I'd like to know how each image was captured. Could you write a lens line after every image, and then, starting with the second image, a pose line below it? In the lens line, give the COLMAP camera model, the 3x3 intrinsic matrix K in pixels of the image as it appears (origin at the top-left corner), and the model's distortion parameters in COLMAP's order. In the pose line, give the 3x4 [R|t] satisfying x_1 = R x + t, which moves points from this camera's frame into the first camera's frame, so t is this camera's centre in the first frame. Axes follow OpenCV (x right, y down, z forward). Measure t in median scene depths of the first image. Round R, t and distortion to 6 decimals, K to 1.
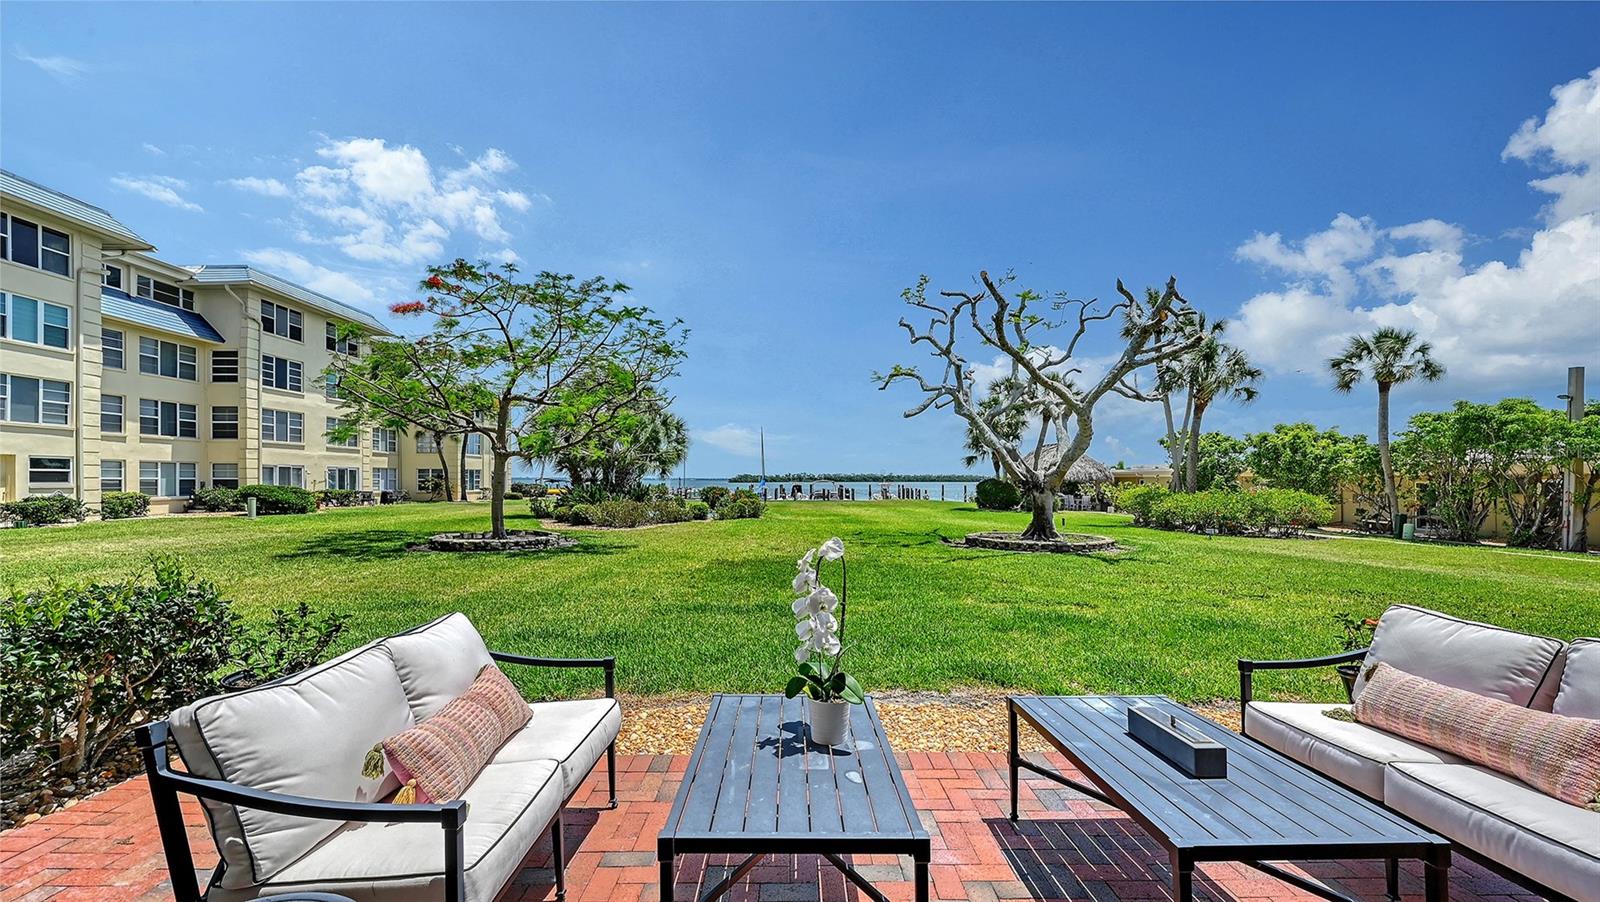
lens RADIAL K [[648.0, 0, 798.3], [0, 648.0, 472.0], [0, 0, 1]] dist [-0.003138, 0.001521]
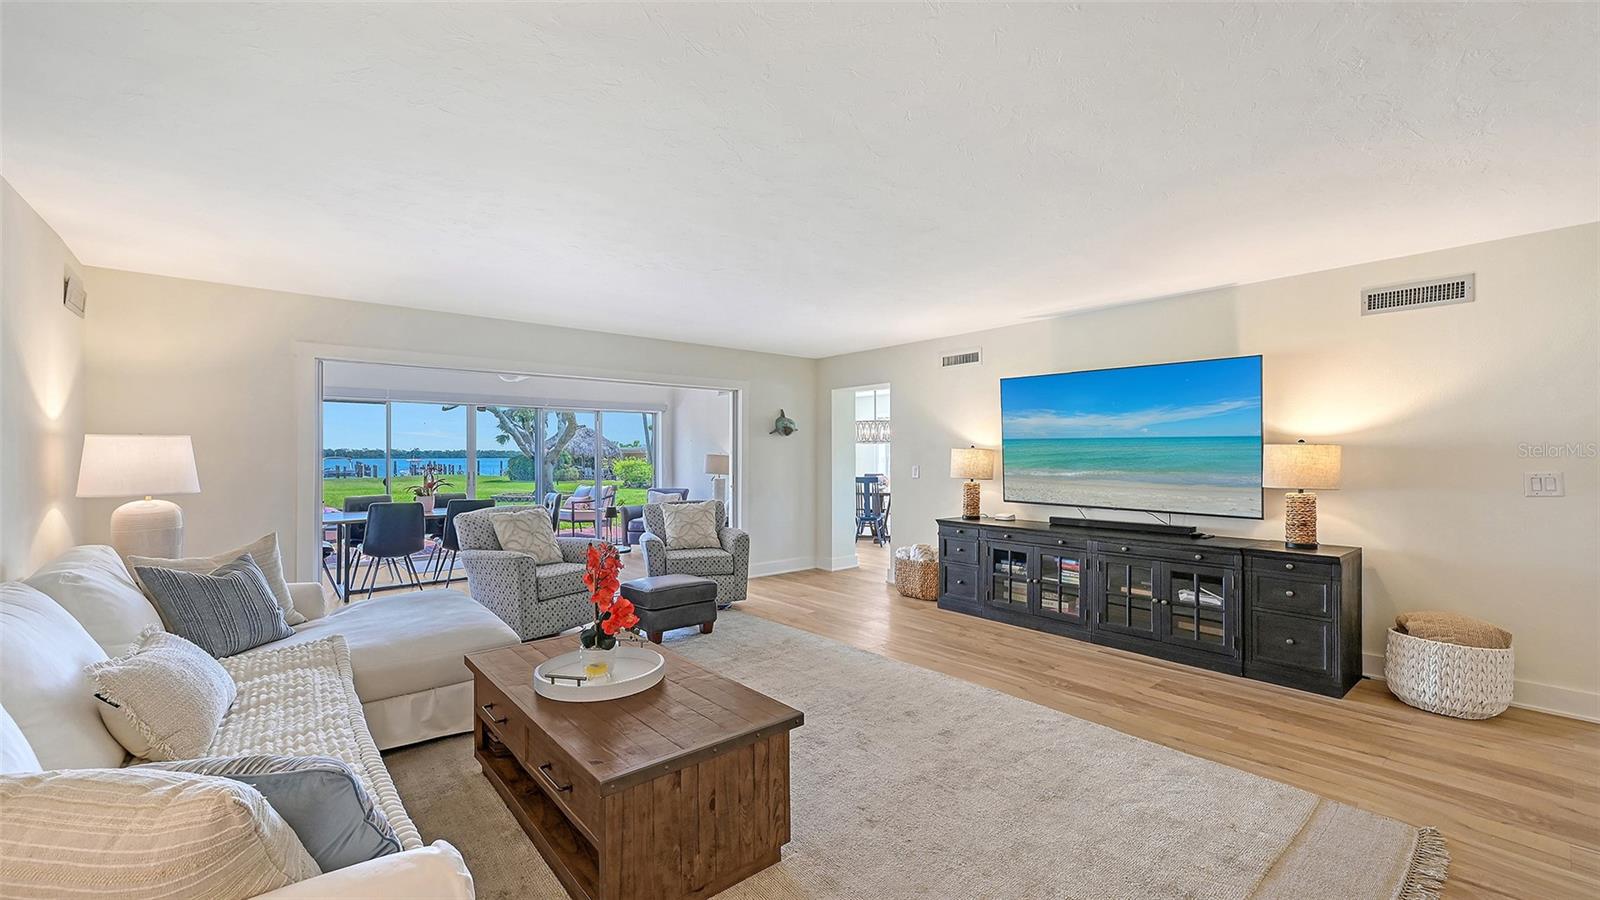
lens RADIAL K [[647.2, 0, 790.2], [0, 647.2, 450.7], [0, 0, 1]] dist [-0.001813, 0.000798]
pose [[0.786352, 0.000966, 0.617777, -0.062023], [-0.003899, 0.999987, 0.003399, -0.003955], [-0.617766, -0.005082, 0.786346, -0.320619]]
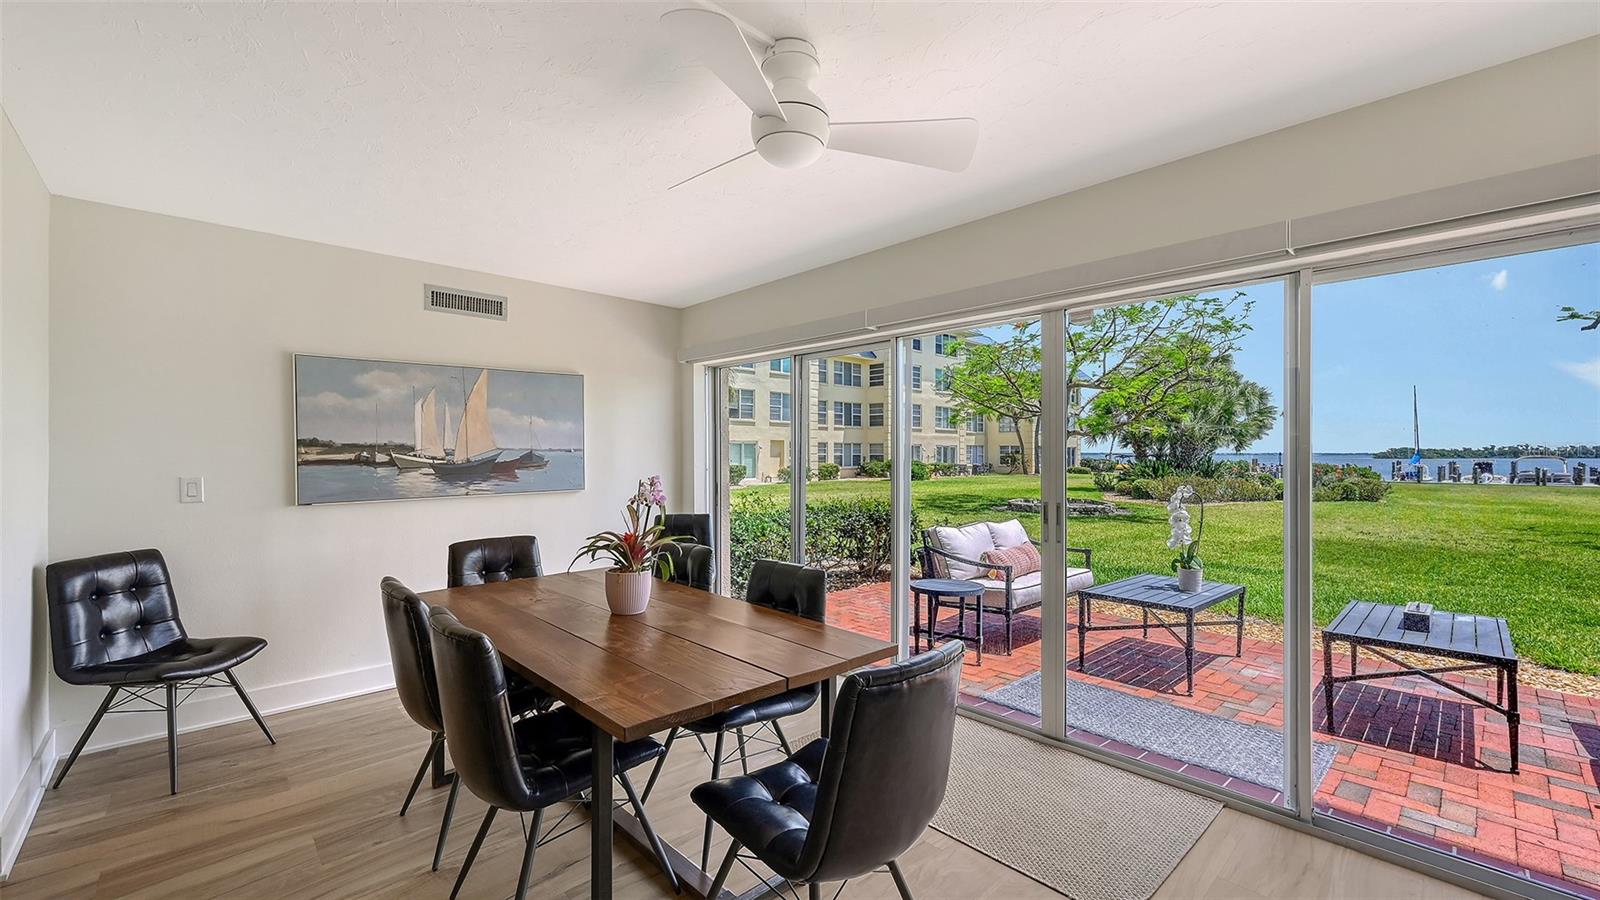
lens RADIAL K [[647.2, 0, 795.7], [0, 647.2, 468.3], [0, 0, 1]] dist [-0.001813, 0.000798]
pose [[0.669520, 0.015384, -0.742635, 0.059214], [0.008870, 0.999549, 0.028703, -0.001672], [0.742741, -0.025804, 0.669081, -0.099796]]
